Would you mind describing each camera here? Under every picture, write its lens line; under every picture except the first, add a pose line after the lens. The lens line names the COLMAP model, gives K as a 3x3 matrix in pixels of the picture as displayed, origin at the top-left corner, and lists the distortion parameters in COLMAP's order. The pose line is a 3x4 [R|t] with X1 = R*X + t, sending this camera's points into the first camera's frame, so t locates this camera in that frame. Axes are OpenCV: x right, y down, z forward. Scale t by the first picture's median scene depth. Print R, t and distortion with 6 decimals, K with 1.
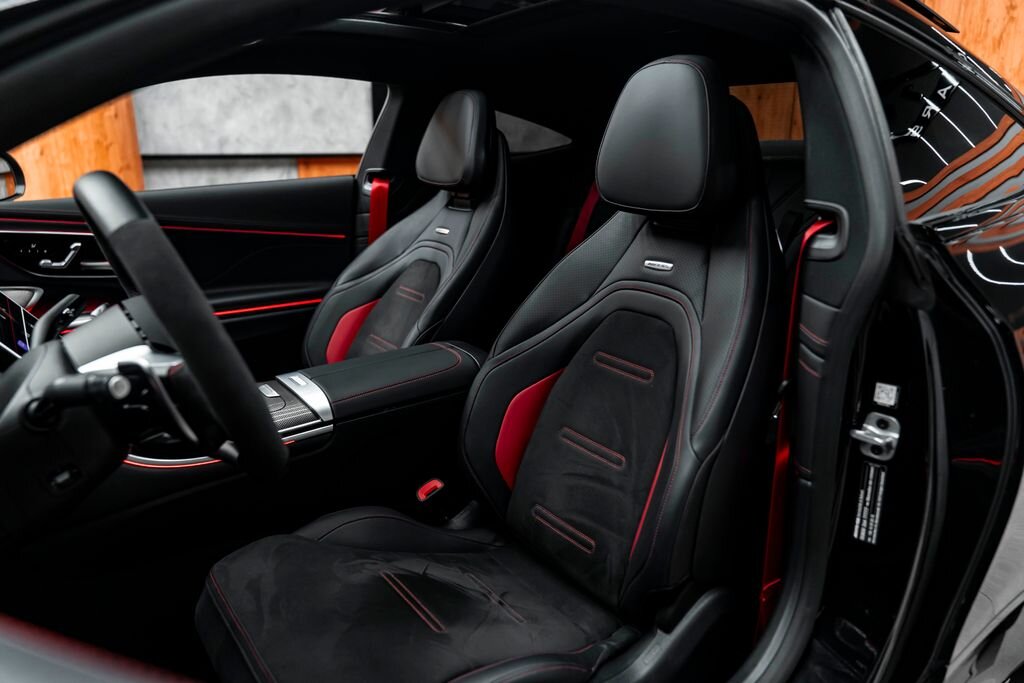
lens RADIAL K [[716.2, 0, 512.0], [0, 716.2, 341.5], [0, 0, 1]] dist [-0.042704, -0.000029]
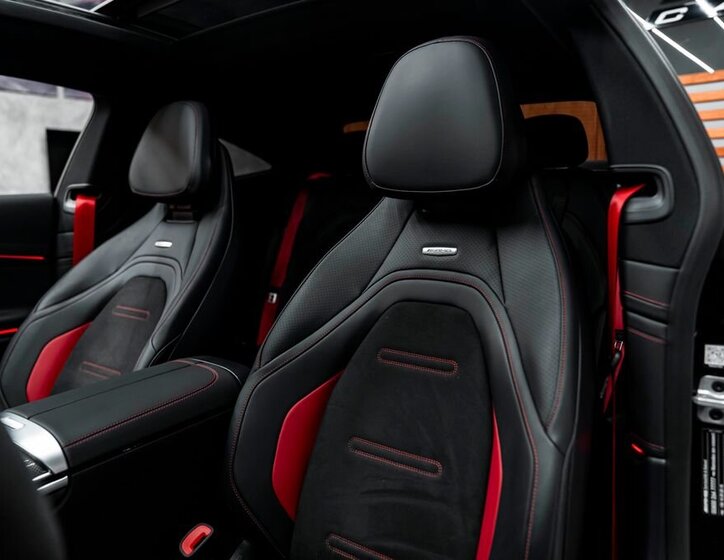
lens RADIAL K [[576.7, 0, 362.0], [0, 576.7, 280.0], [0, 0, 1]] dist [-0.027007, 0.003782]
pose [[0.944689, -0.050329, 0.324083, -0.131783], [0.096143, 0.987240, -0.126937, 0.017774], [-0.313559, 0.151074, 0.937474, 0.287221]]
